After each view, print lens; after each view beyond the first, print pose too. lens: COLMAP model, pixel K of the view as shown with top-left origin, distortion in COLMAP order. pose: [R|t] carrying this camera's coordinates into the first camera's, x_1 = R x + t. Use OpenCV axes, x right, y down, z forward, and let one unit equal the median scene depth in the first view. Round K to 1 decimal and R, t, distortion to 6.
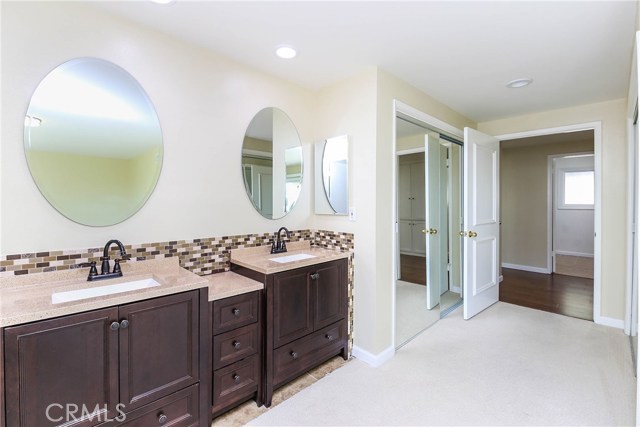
lens RADIAL K [[284.0, 0, 315.7], [0, 284.0, 200.3], [0, 0, 1]] dist [0.001062, -0.006471]
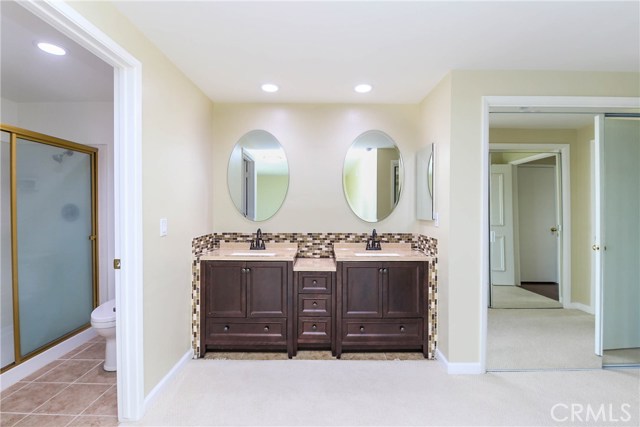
lens RADIAL K [[284.0, 0, 322.4], [0, 284.0, 207.3], [0, 0, 1]] dist [0.001062, -0.006471]
pose [[0.714461, -0.000765, -0.699675, 0.638957], [0.004907, 0.999980, 0.003918, -0.004109], [0.699658, -0.006233, 0.714451, -0.021112]]
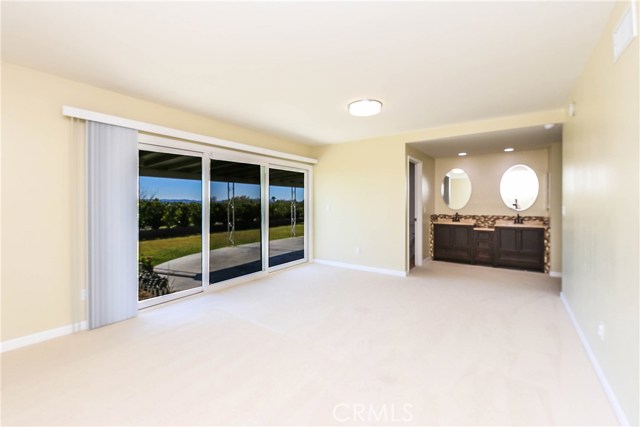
lens RADIAL K [[284.0, 0, 317.0], [0, 284.0, 203.3], [0, 0, 1]] dist [0.001062, -0.006471]
pose [[0.175962, -0.005475, -0.984382, 2.263774], [0.008267, 0.999957, -0.004084, 0.000197], [0.984362, -0.007419, 0.176000, -1.314897]]
